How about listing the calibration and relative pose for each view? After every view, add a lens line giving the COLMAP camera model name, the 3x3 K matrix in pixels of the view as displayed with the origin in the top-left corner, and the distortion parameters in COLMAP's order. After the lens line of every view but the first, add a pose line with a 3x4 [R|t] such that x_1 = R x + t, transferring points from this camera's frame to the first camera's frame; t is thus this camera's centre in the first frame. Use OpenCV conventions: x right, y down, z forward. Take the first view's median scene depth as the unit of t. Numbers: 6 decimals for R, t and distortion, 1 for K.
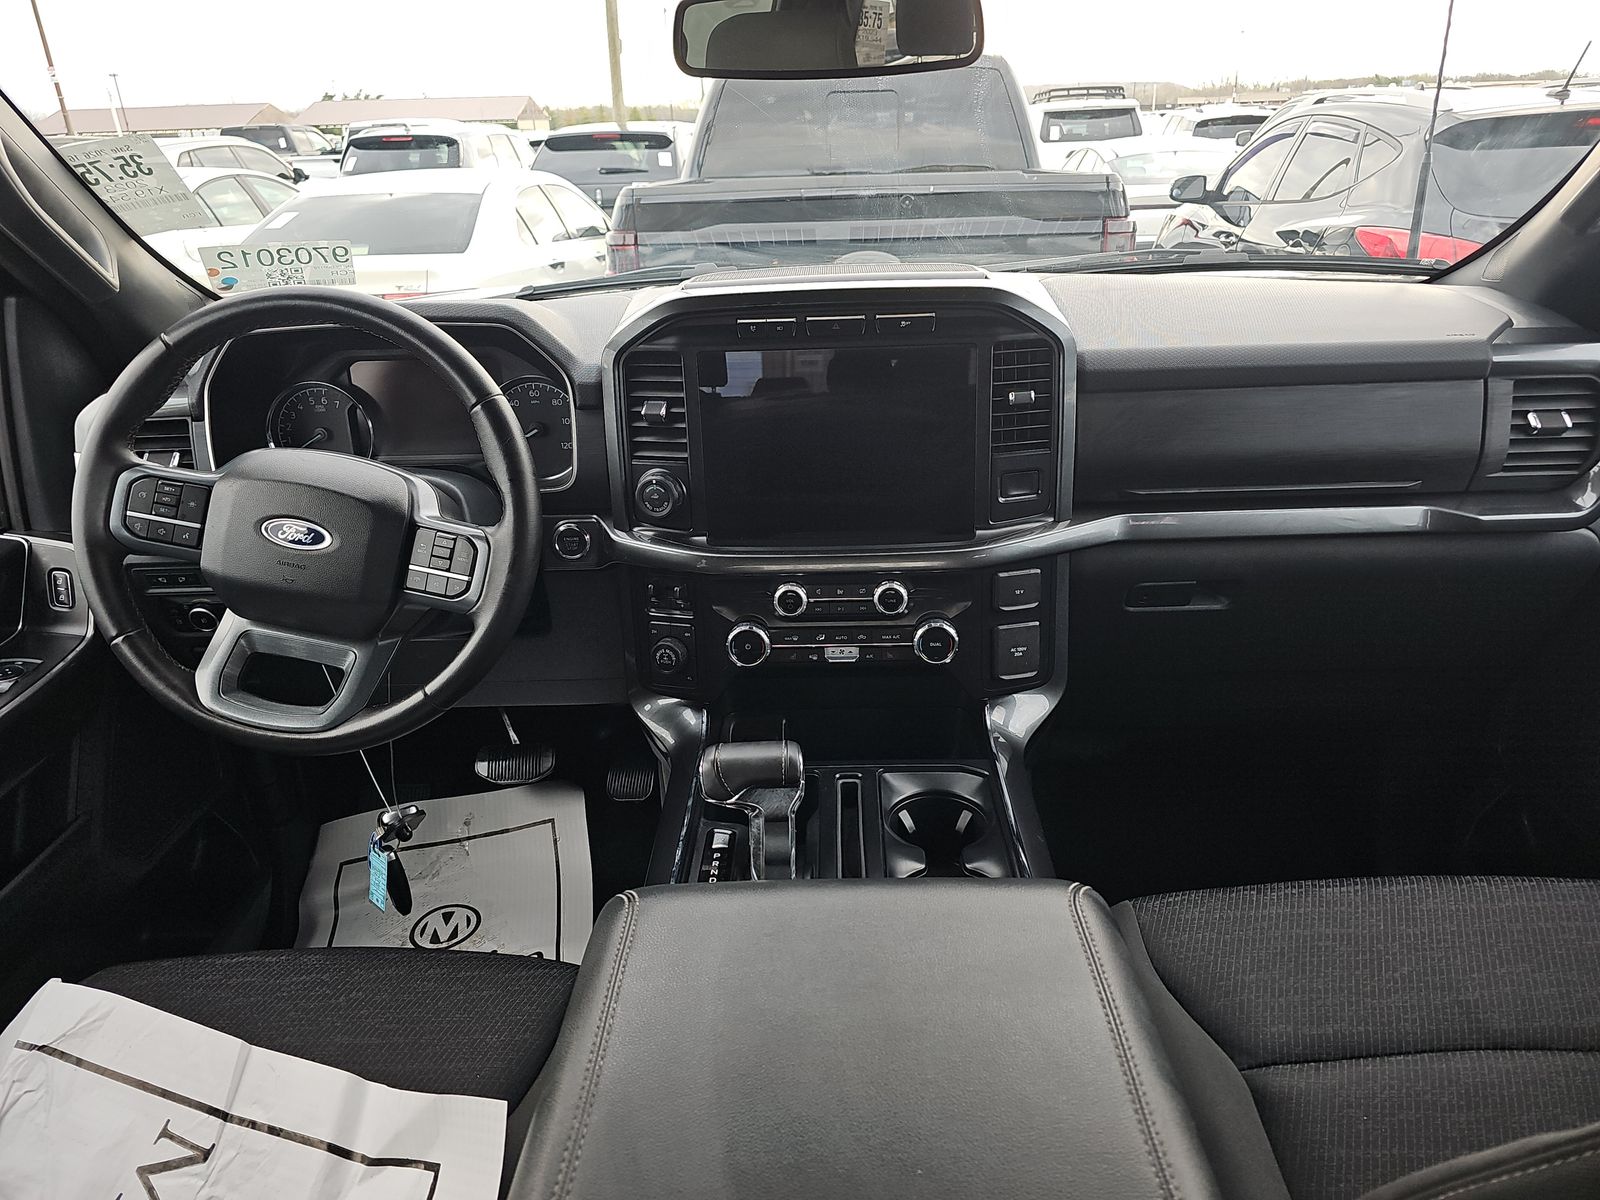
lens RADIAL K [[1086.4, 0, 806.9], [0, 1086.4, 600.2], [0, 0, 1]] dist [0.019051, -0.014302]
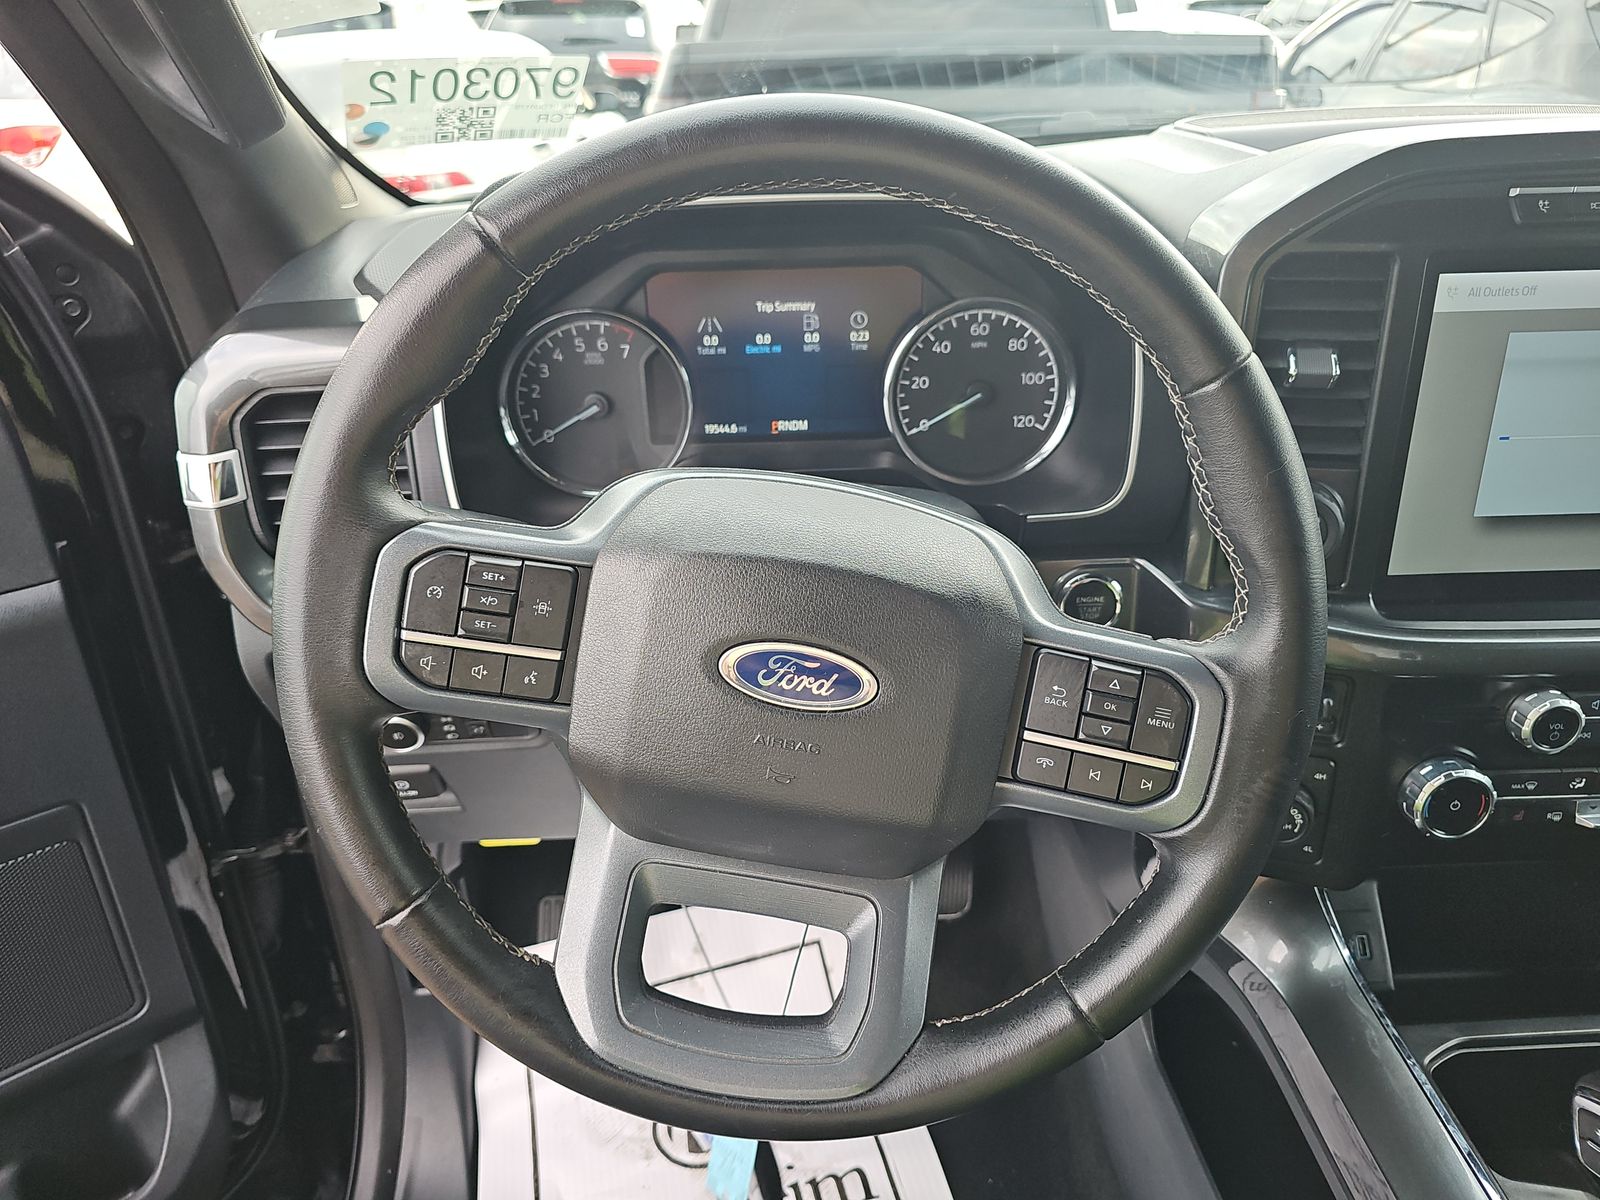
lens RADIAL K [[1086.4, 0, 801.3], [0, 1086.4, 595.6], [0, 0, 1]] dist [0.019051, -0.014302]
pose [[0.997795, -0.018686, 0.063688, -0.486631], [0.013539, 0.996678, 0.080313, -0.126922], [-0.064977, -0.079274, 0.994733, 0.554214]]
